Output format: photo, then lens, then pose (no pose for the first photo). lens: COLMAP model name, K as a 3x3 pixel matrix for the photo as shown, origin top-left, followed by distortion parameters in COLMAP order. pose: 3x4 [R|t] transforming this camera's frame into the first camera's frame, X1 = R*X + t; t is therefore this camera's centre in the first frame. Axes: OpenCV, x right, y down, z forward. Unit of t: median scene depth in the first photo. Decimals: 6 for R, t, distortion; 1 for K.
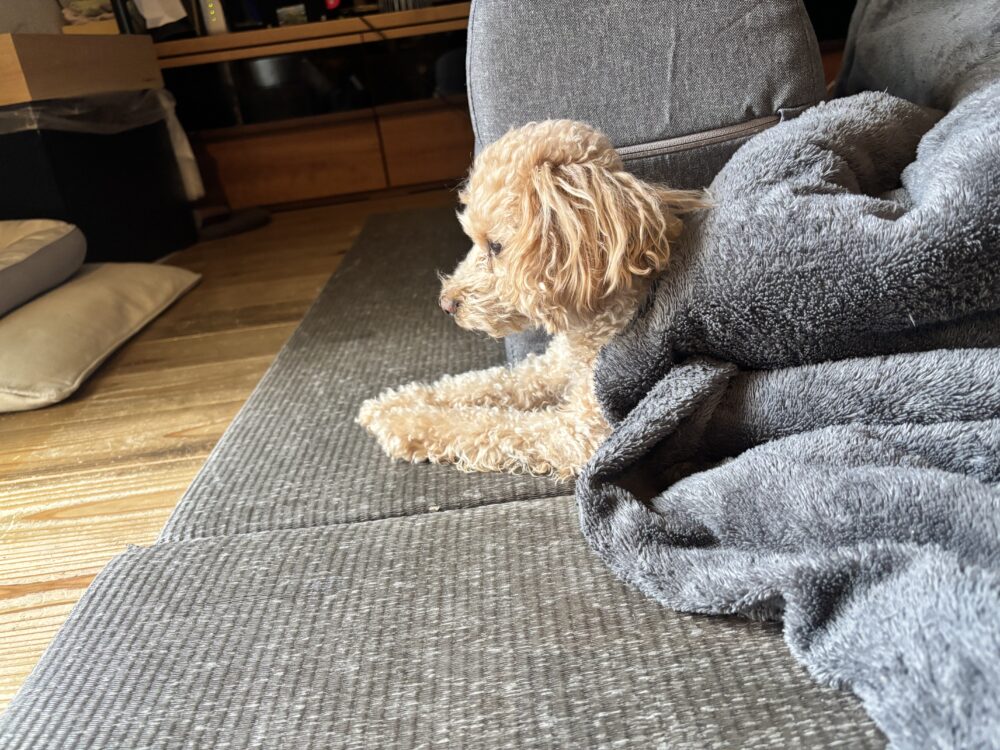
lens RADIAL K [[755.7, 0, 547.1], [0, 755.7, 377.2], [0, 0, 1]] dist [0.044954, -0.063596]
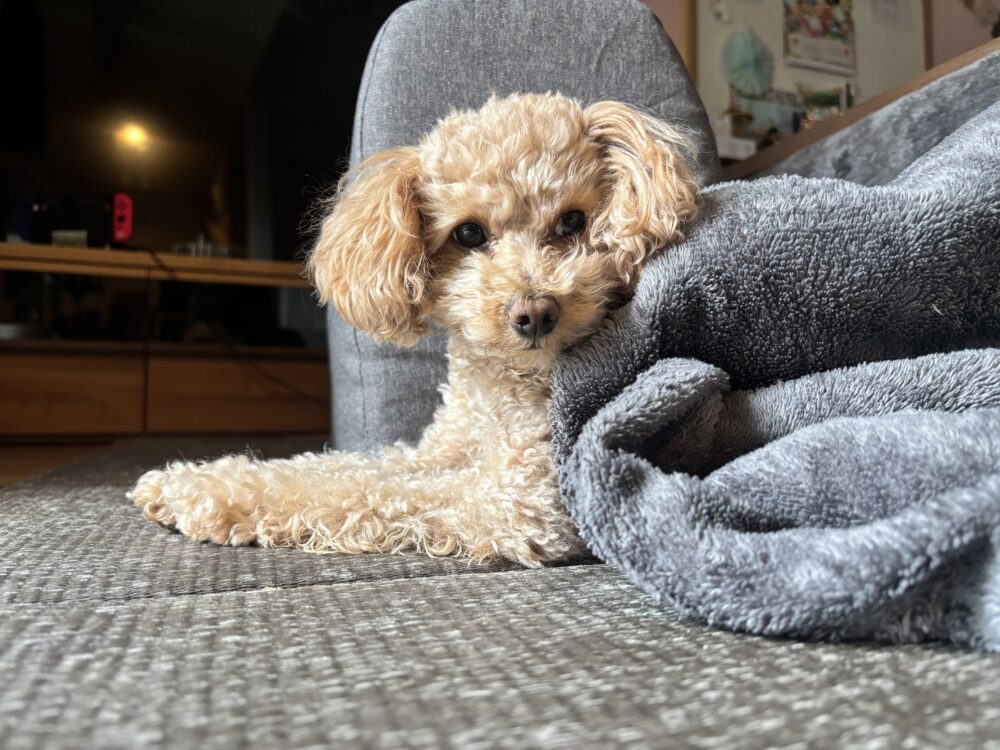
lens RADIAL K [[755.7, 0, 547.1], [0, 755.7, 377.2], [0, 0, 1]] dist [0.044954, -0.063596]
pose [[0.950118, 0.111638, 0.291225, -0.166970], [0.020831, 0.908945, -0.416394, 0.334970], [-0.311193, 0.401690, 0.861280, 0.438817]]
